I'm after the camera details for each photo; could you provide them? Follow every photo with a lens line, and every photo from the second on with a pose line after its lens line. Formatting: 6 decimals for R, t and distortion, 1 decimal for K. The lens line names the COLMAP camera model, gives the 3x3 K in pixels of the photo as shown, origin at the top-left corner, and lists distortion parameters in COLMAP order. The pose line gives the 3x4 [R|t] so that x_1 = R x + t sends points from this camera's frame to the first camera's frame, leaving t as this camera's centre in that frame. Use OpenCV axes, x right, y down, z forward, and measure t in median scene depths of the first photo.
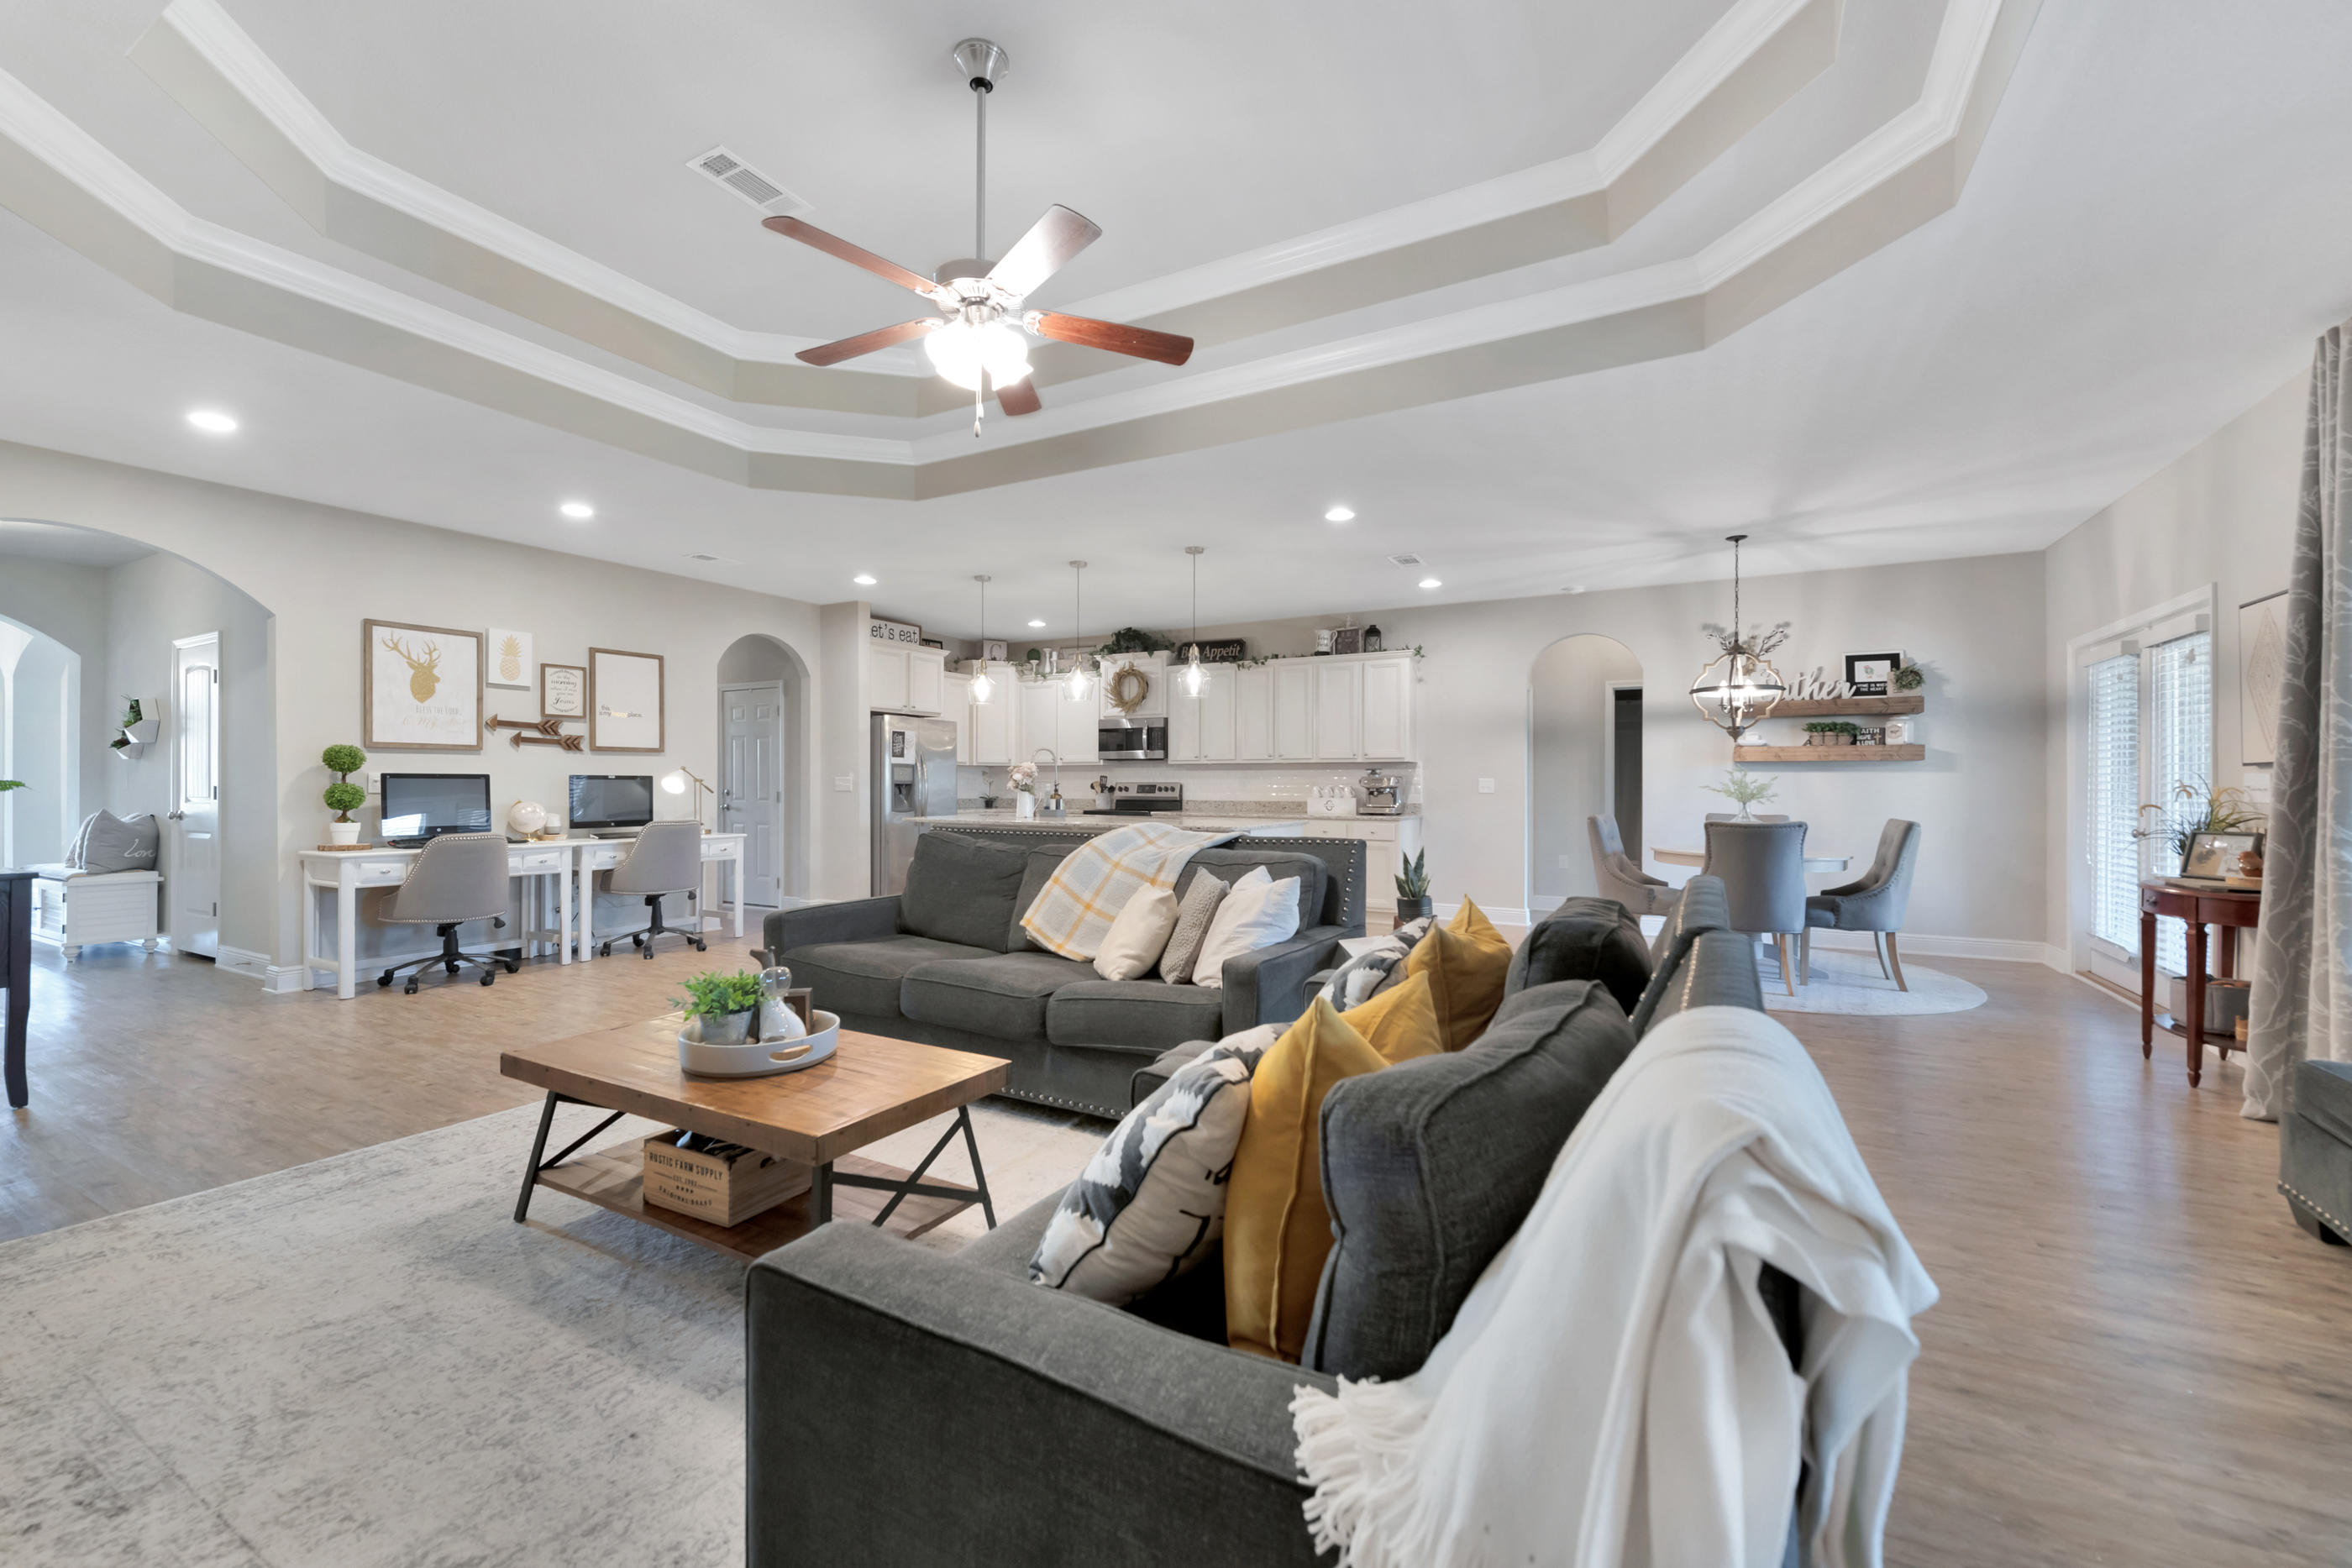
lens RADIAL K [[928.5, 0, 1228.4], [0, 928.5, 783.1], [0, 0, 1]] dist [-0.006206, -0.001234]
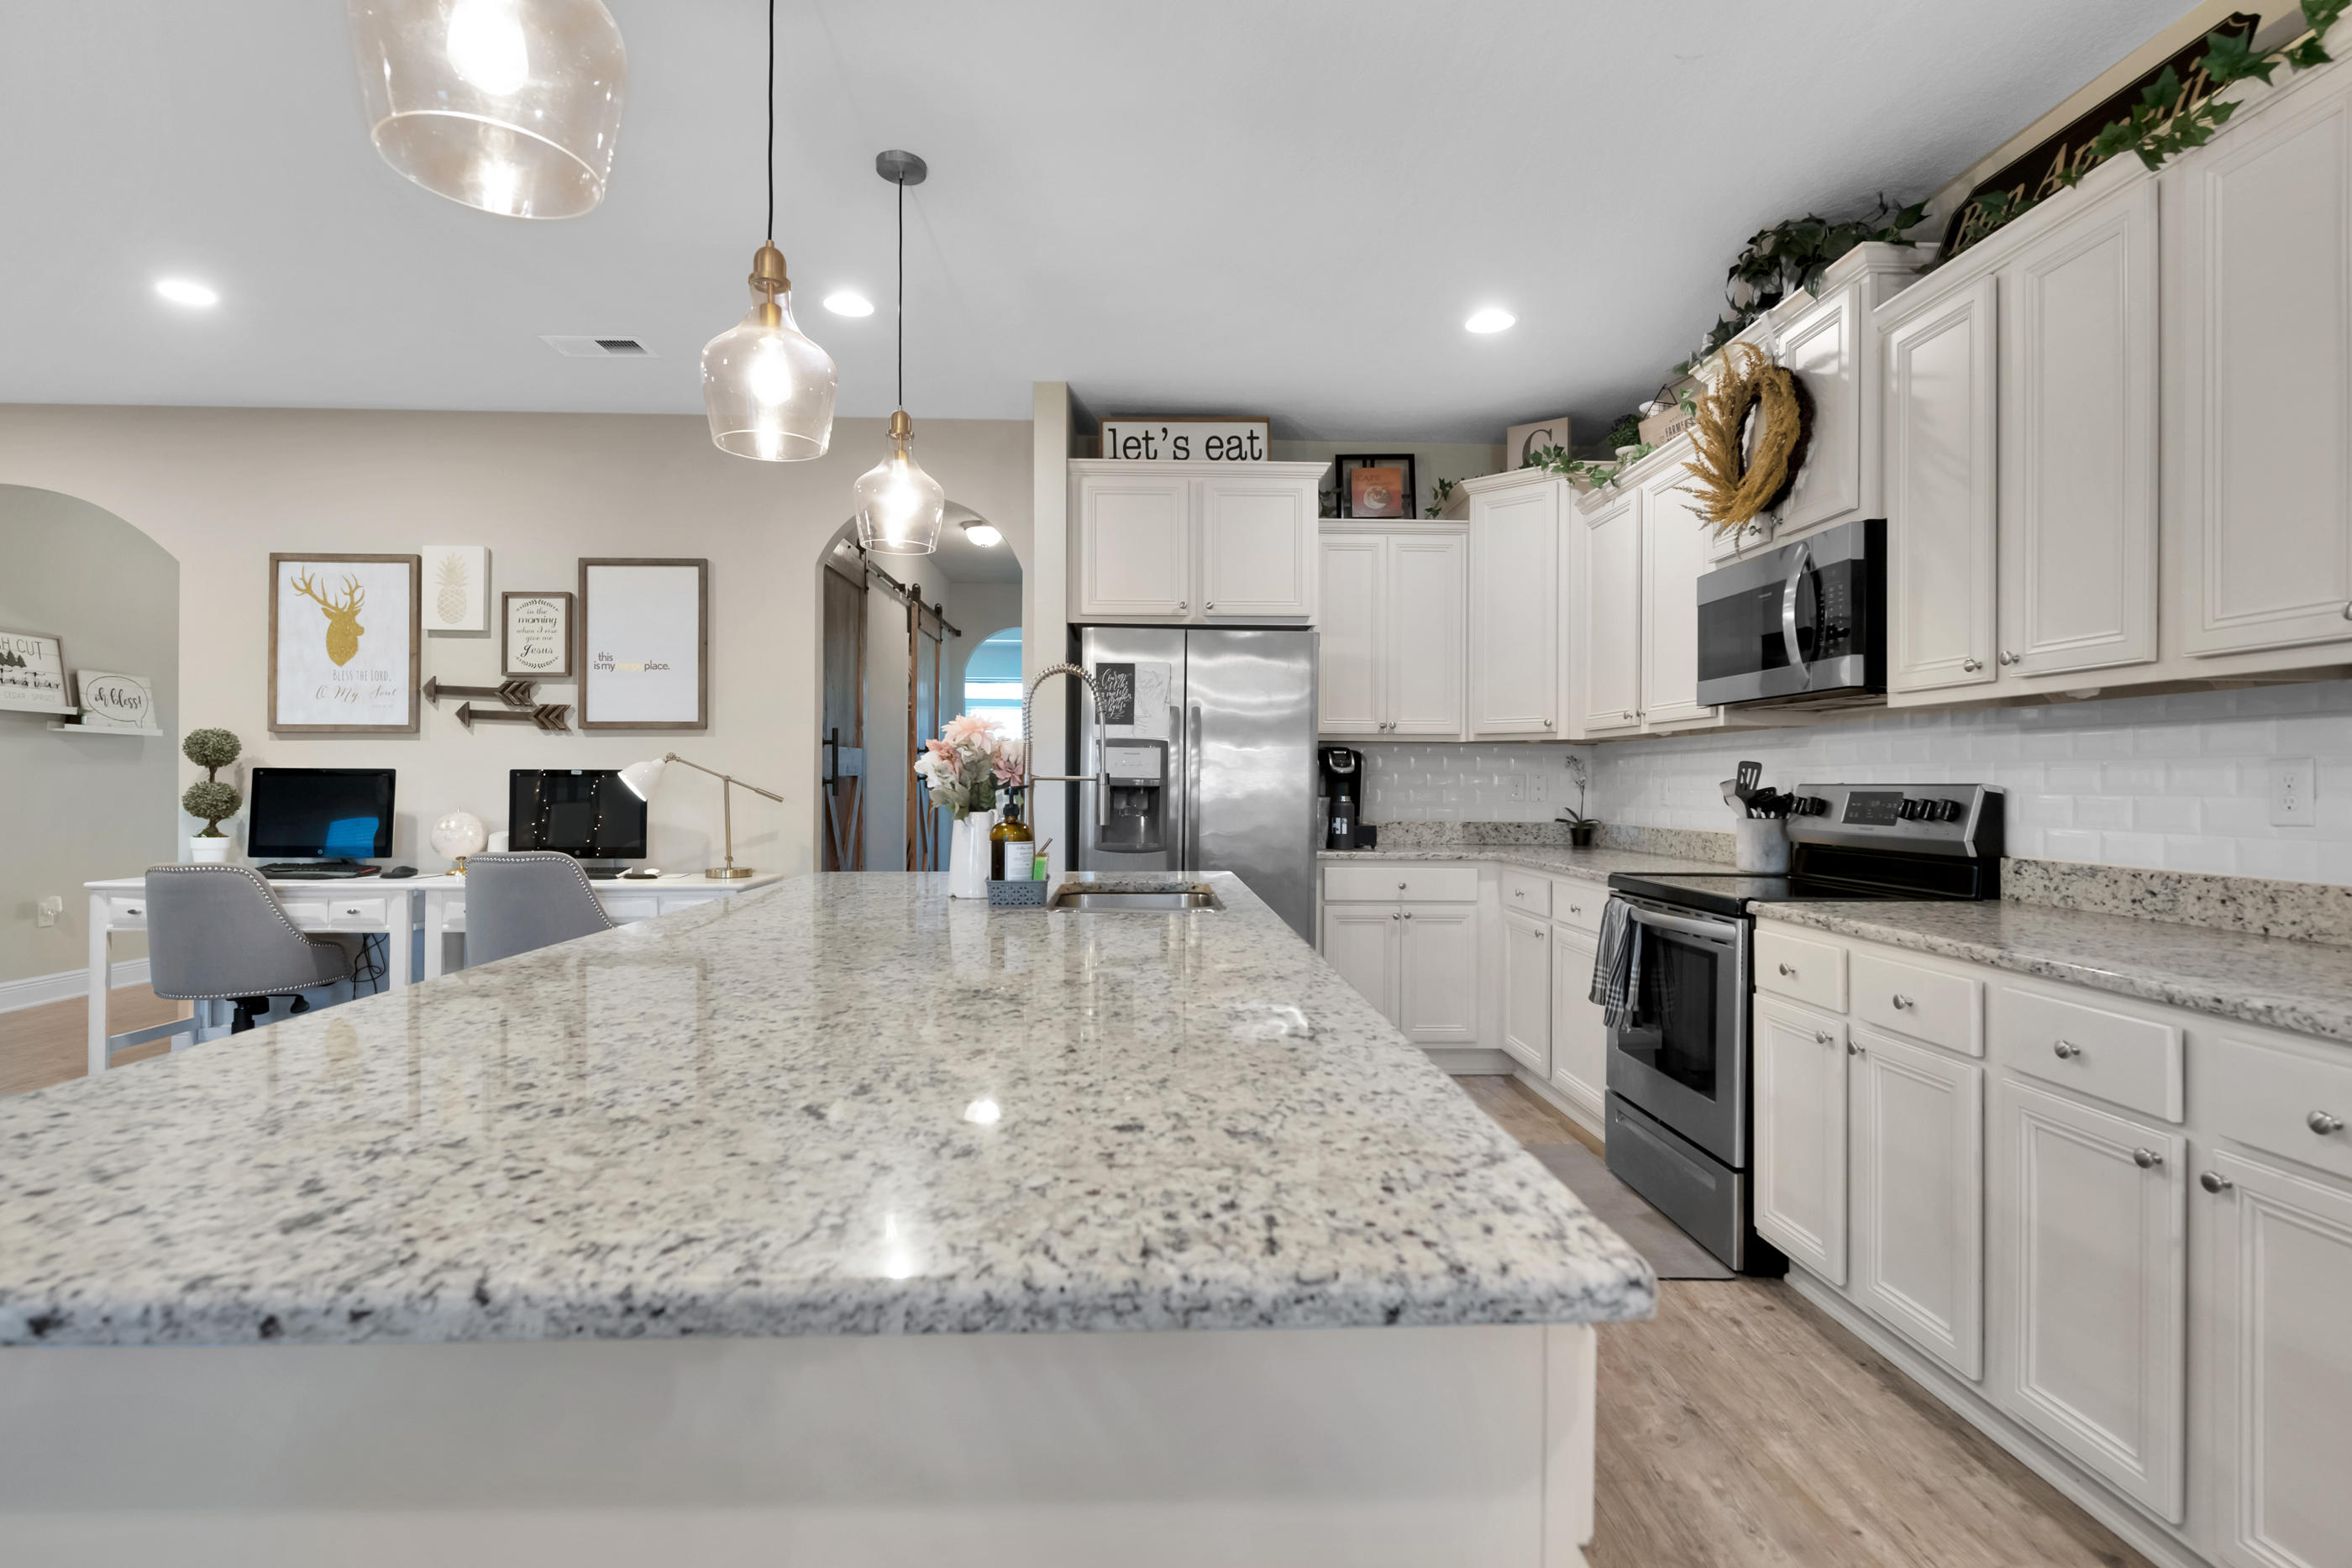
lens RADIAL K [[1185.2, 0, 1083.7], [0, 1185.2, 778.5], [0, 0, 1]] dist [-0.000272, -0.000547]
pose [[0.483638, -0.002517, -0.875265, 0.144620], [-0.002317, 0.999989, -0.004156, -0.000415], [0.875265, 0.004038, 0.483626, 0.909576]]
